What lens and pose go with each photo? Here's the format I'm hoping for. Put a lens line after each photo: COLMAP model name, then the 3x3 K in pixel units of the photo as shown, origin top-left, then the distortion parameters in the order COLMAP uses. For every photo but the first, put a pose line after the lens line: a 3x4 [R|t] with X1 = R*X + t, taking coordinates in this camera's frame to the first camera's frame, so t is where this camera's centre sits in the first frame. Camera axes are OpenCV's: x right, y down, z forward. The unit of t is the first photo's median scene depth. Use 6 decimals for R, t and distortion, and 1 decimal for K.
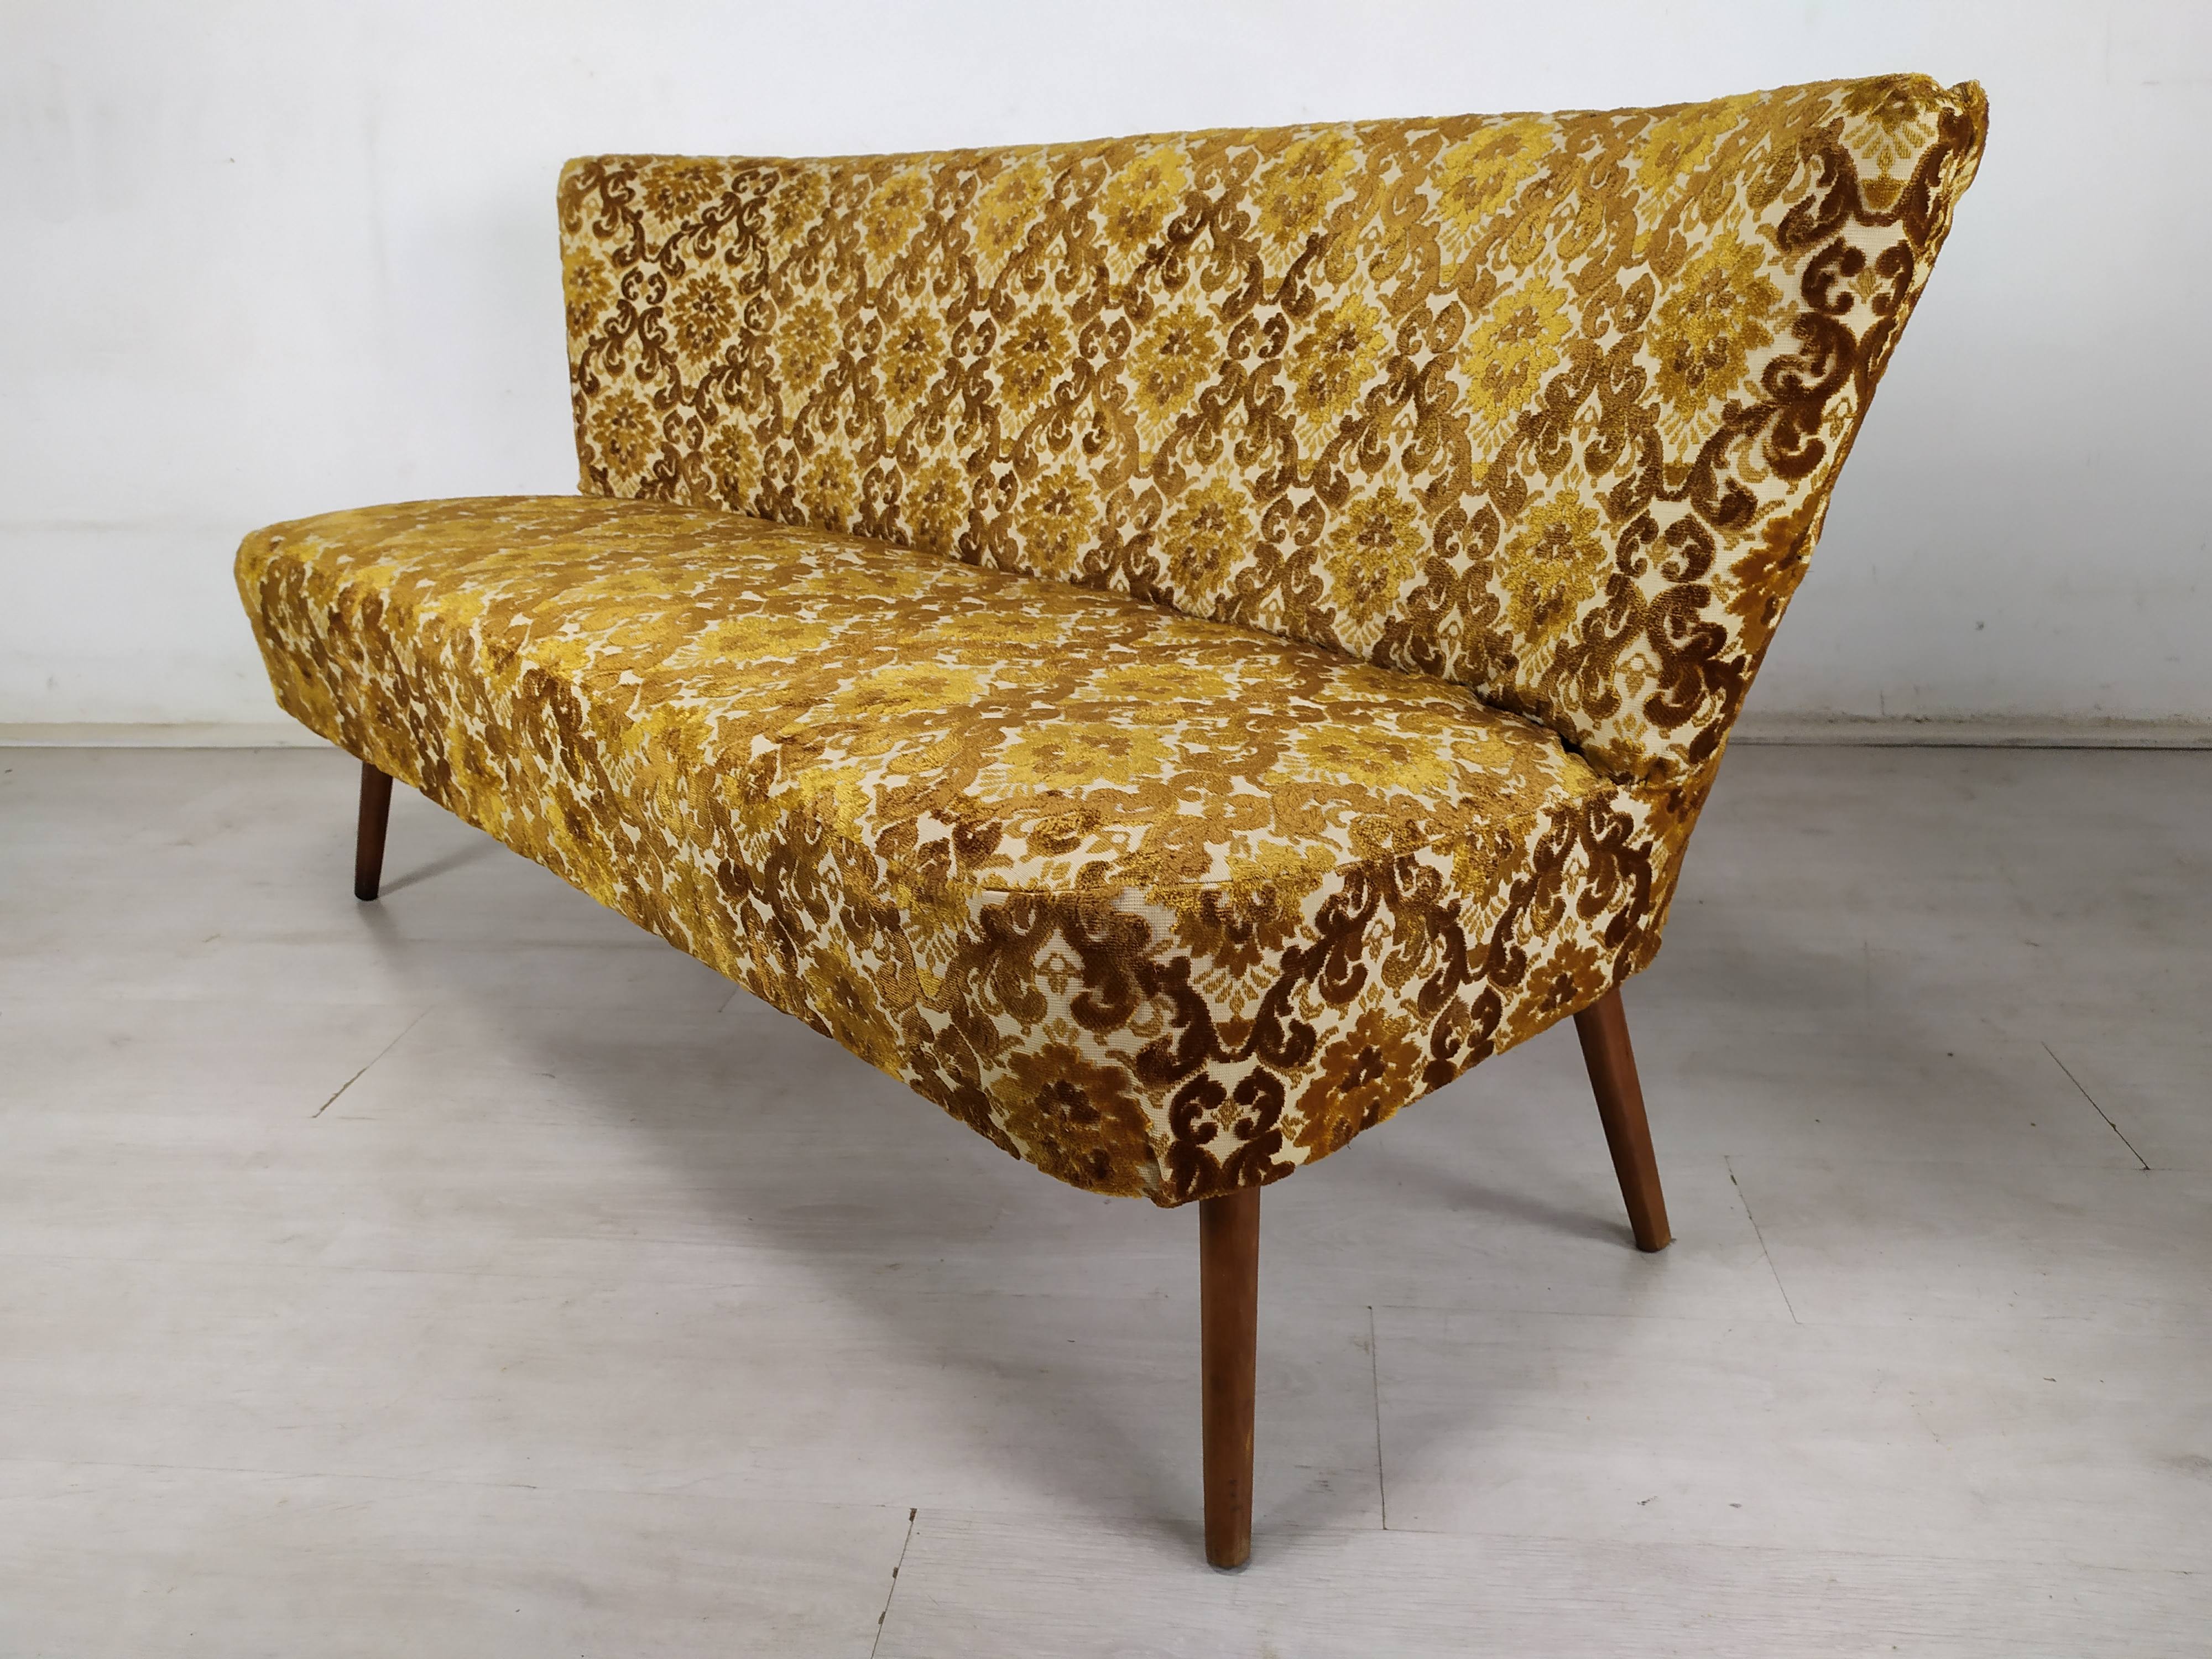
lens RADIAL K [[1723.1, 0, 1110.5], [0, 1723.1, 797.1], [0, 0, 1]] dist [0.097261, 0.000853]
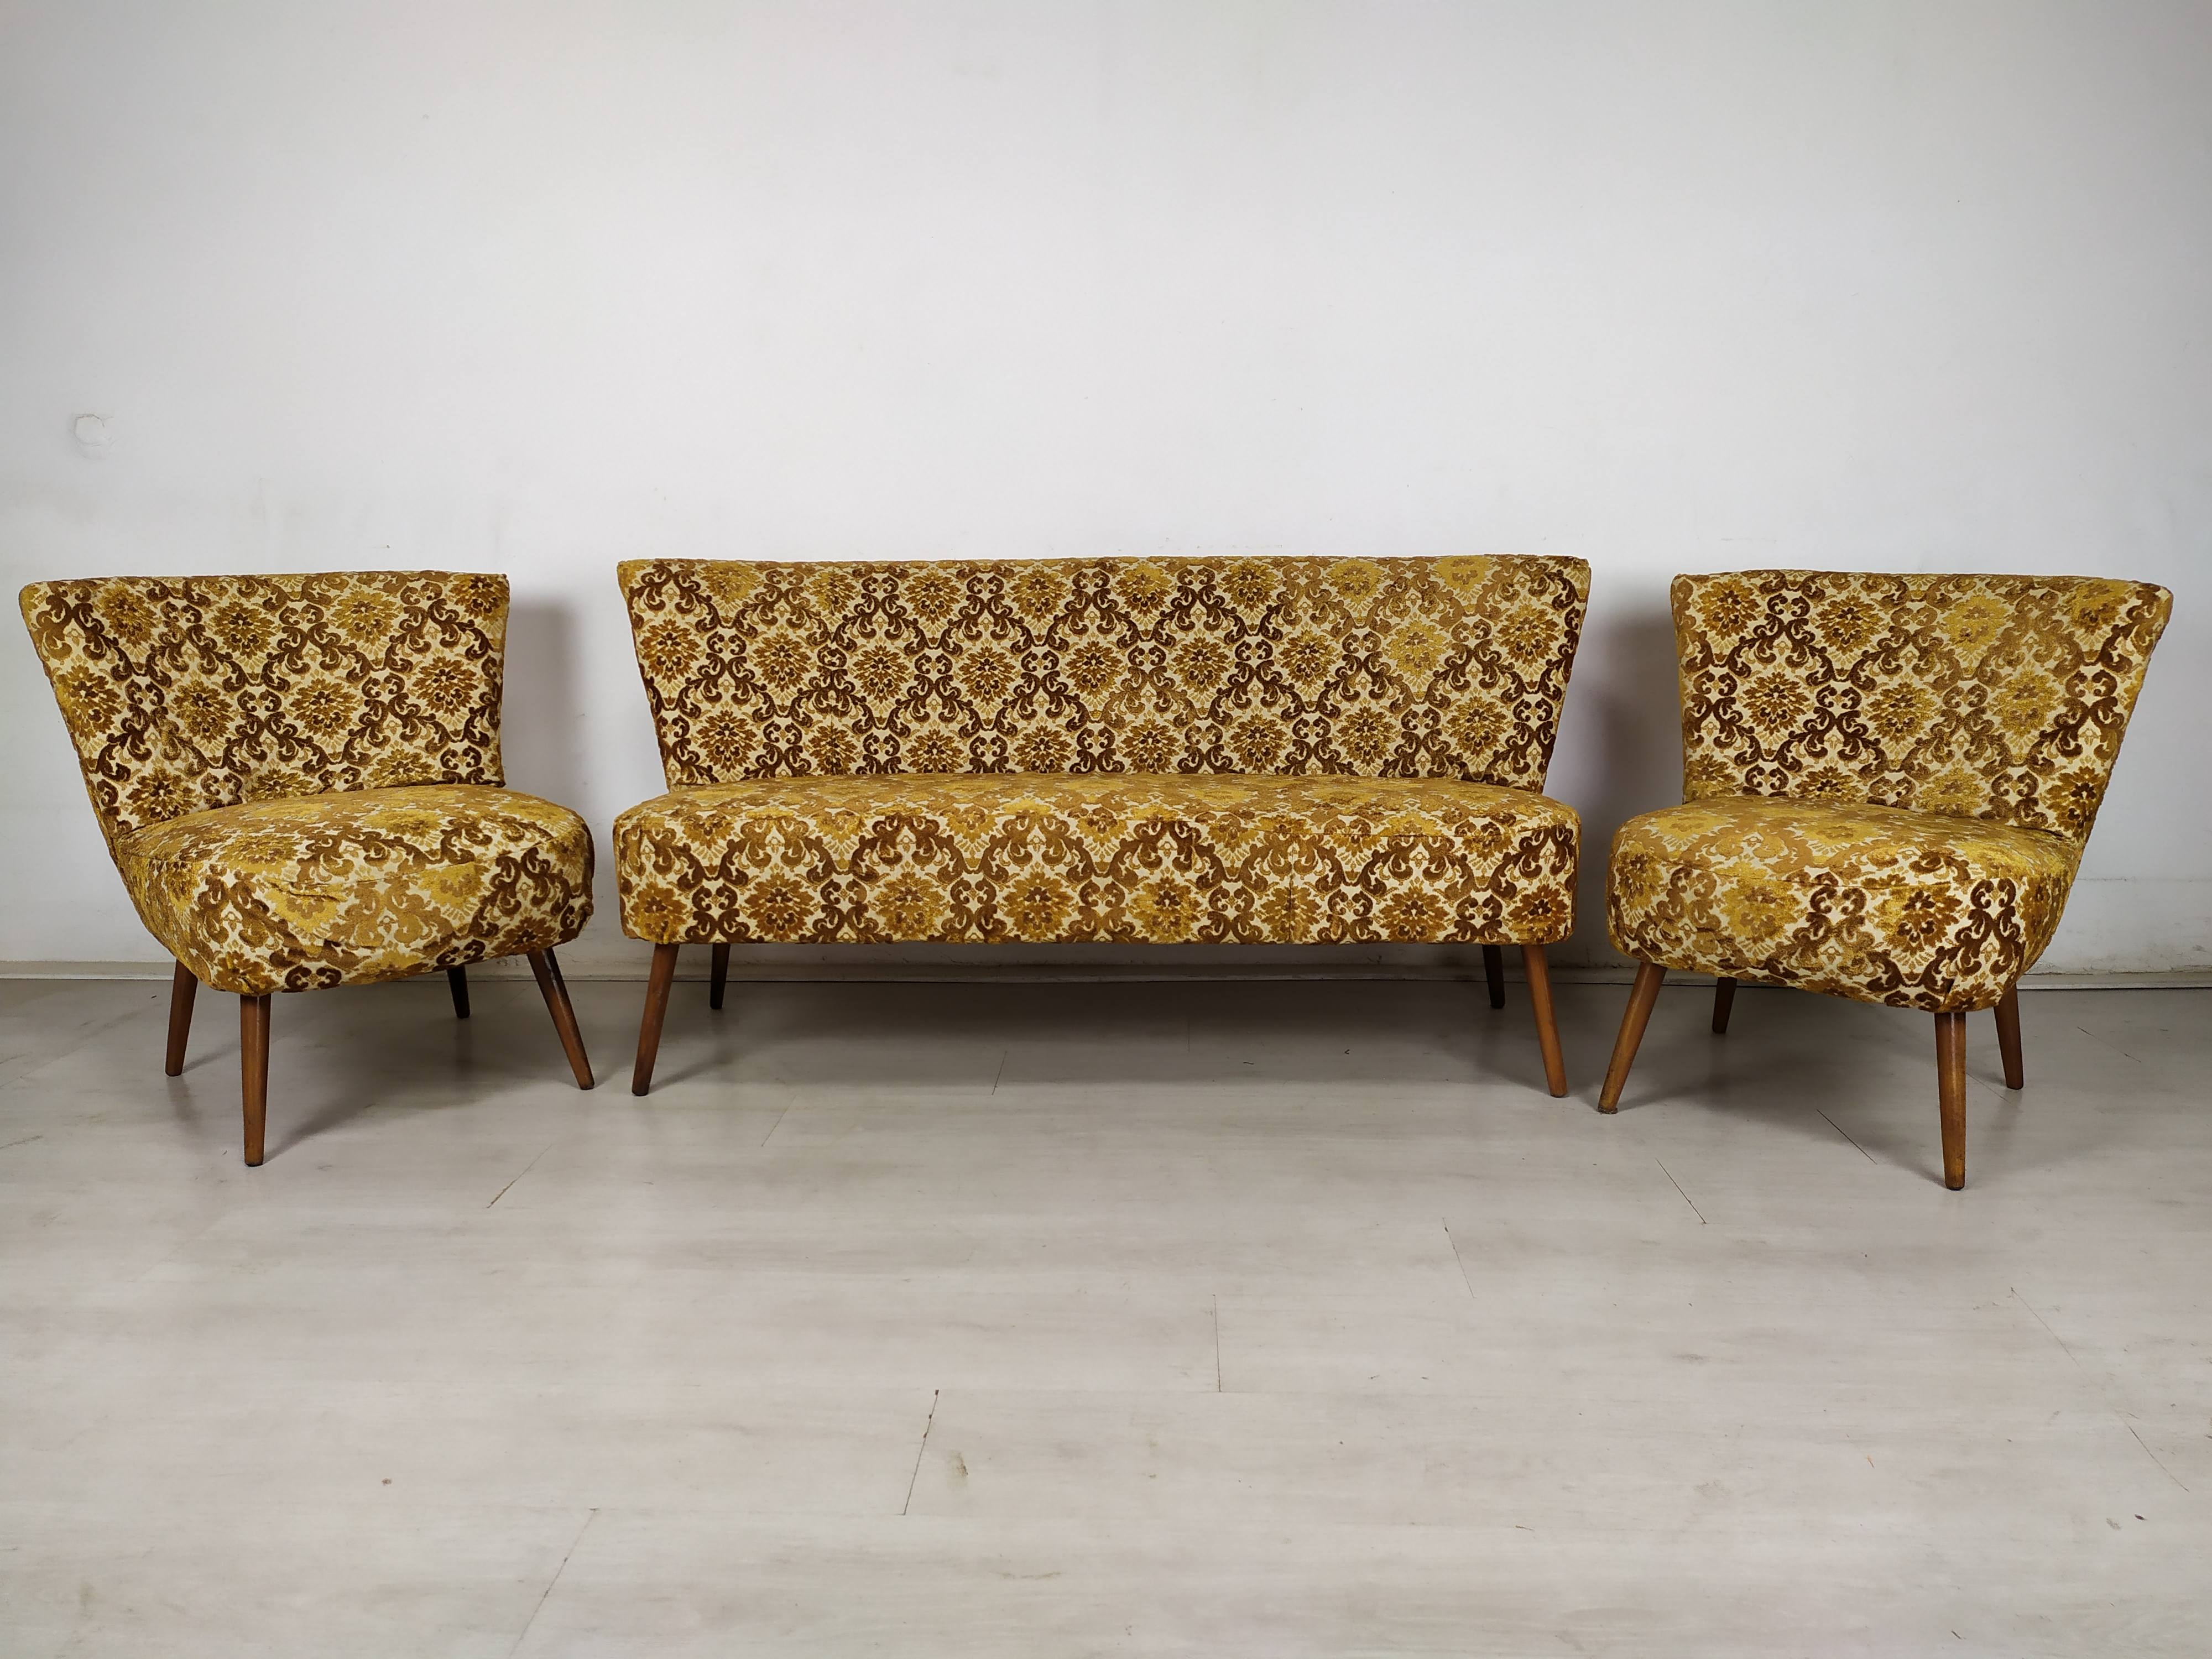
lens RADIAL K [[1702.7, 0, 1114.1], [0, 1702.7, 814.6], [0, 0, 1]] dist [0.087763, -0.097916]
pose [[0.669501, -0.104264, 0.735457, -1.402663], [0.234411, 0.969163, -0.075993, 0.045598], [-0.704855, 0.223277, 0.673296, -0.223622]]
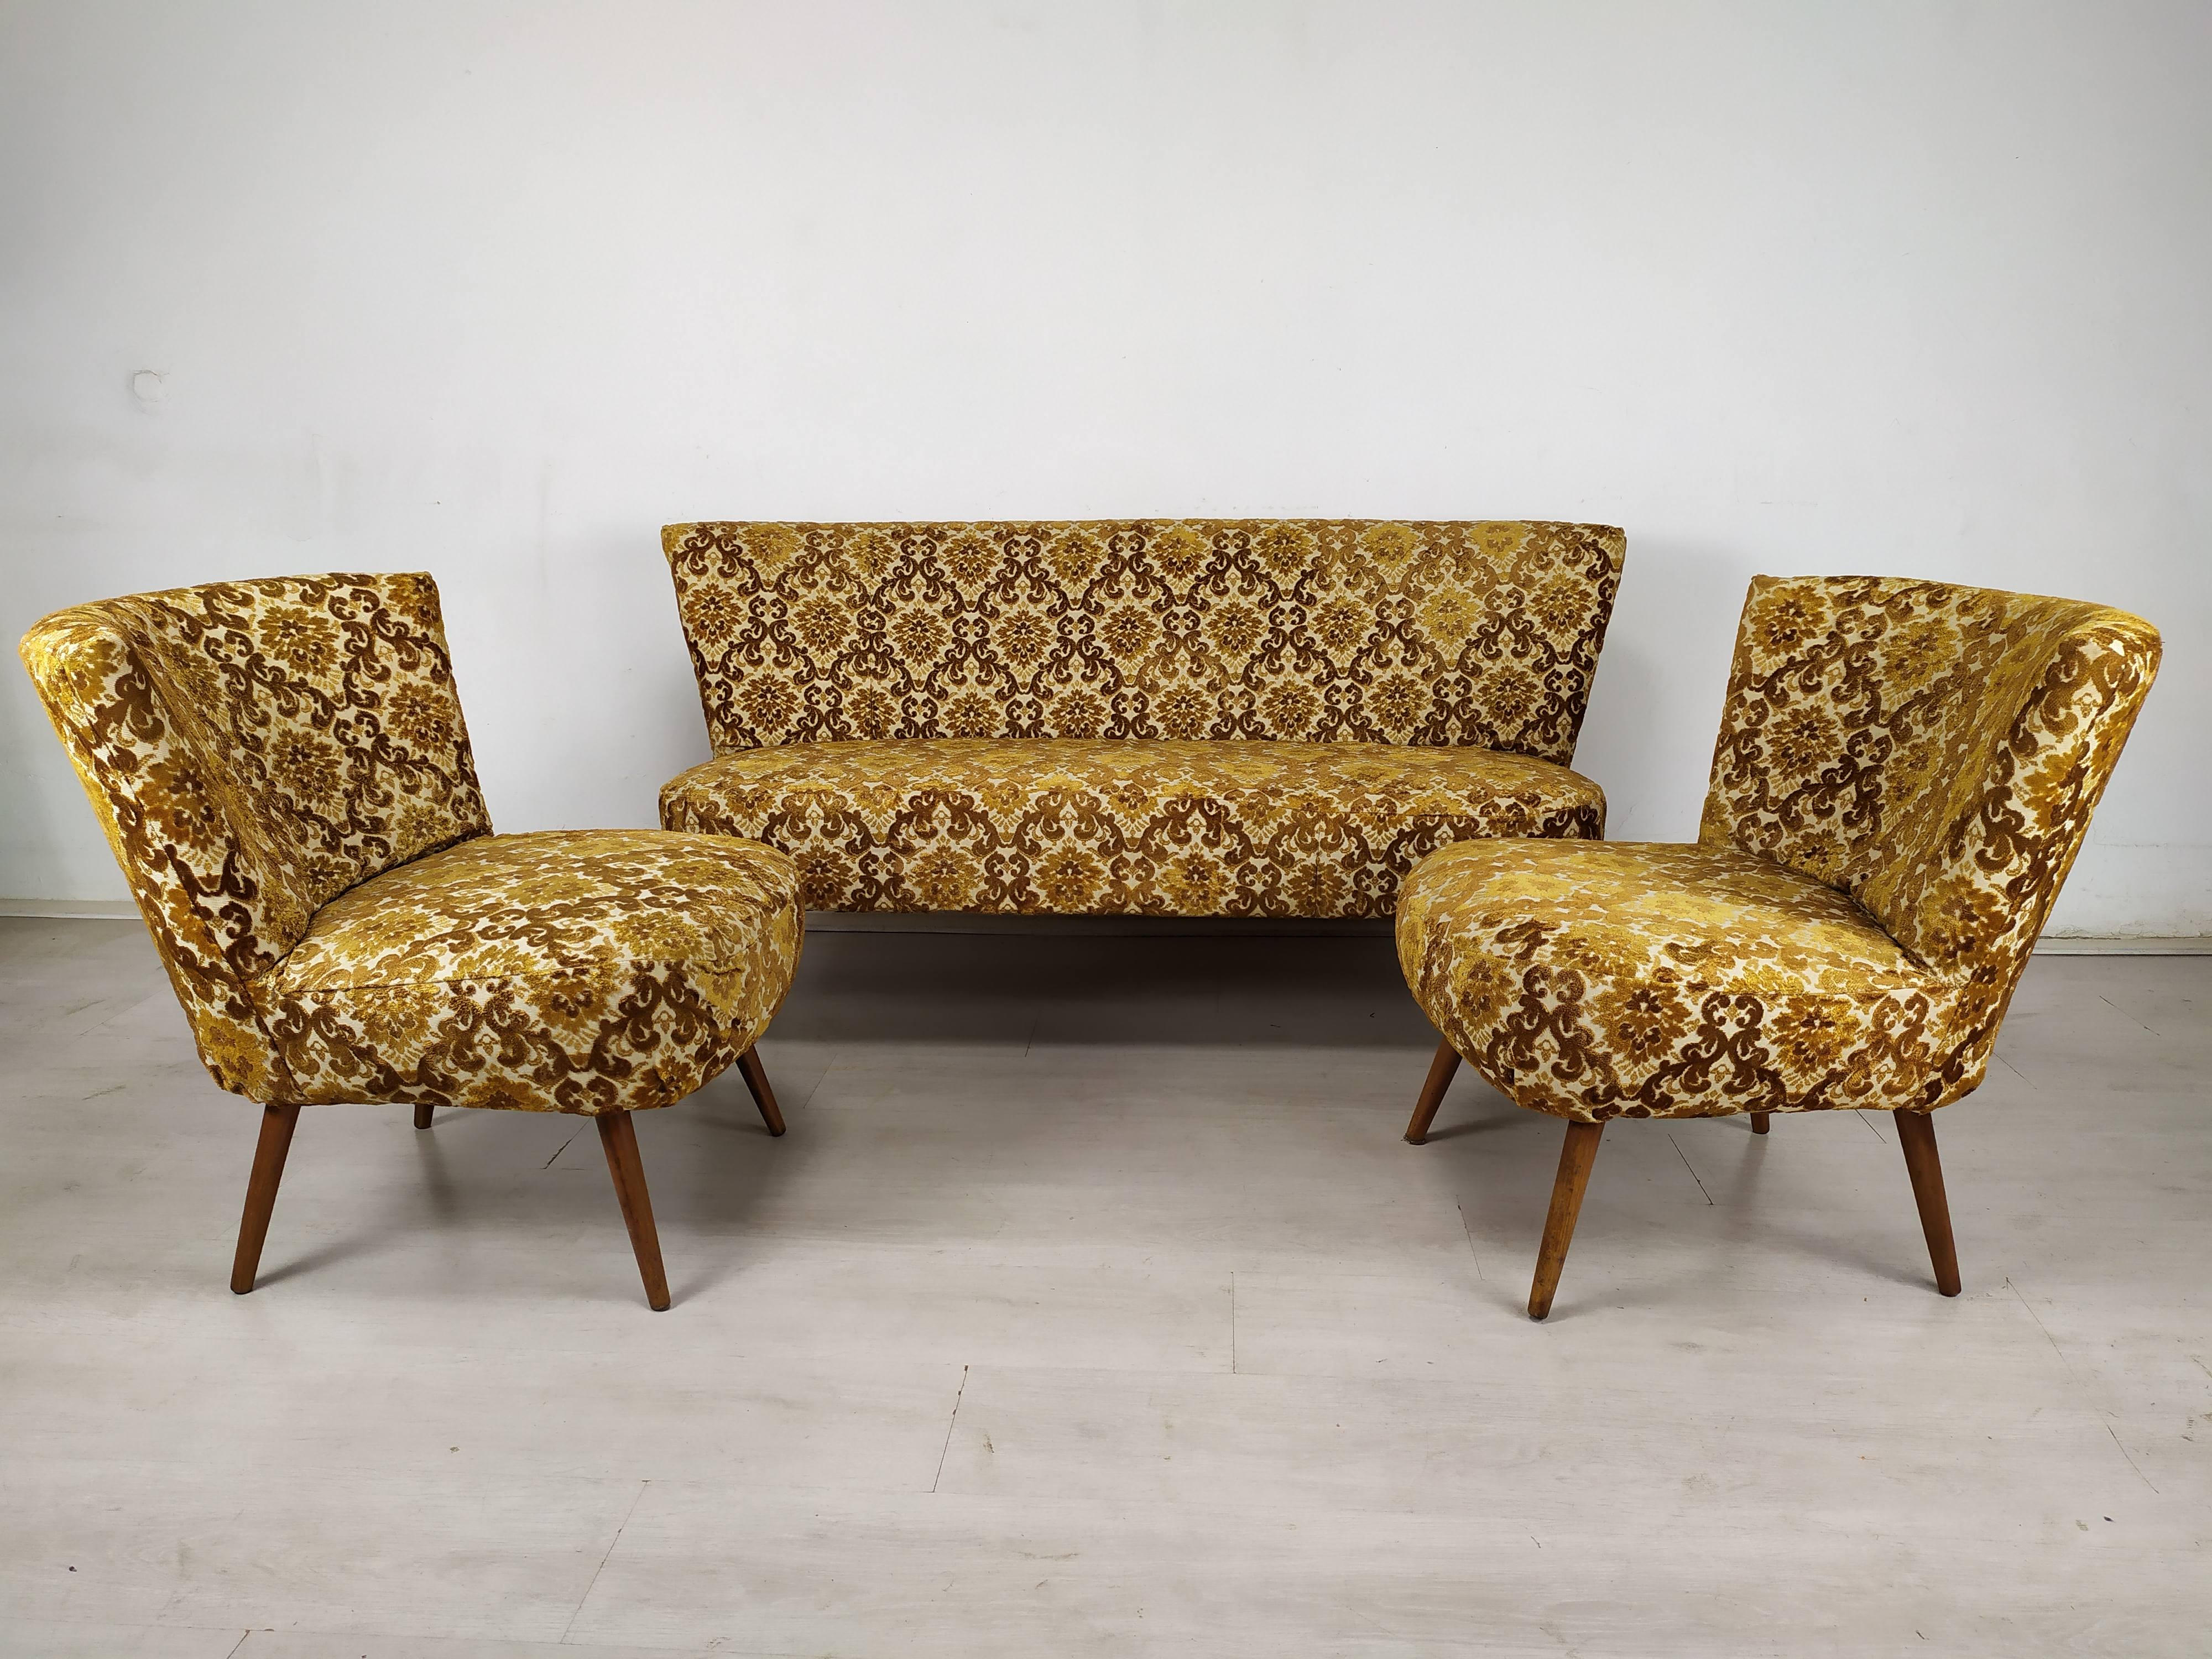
lens RADIAL K [[1702.7, 0, 1114.1], [0, 1702.7, 814.6], [0, 0, 1]] dist [0.087763, -0.097916]
pose [[0.690271, -0.144453, 0.708985, -1.407944], [0.224182, 0.974347, -0.019746, -0.025644], [-0.687945, 0.172571, 0.704947, -0.272314]]
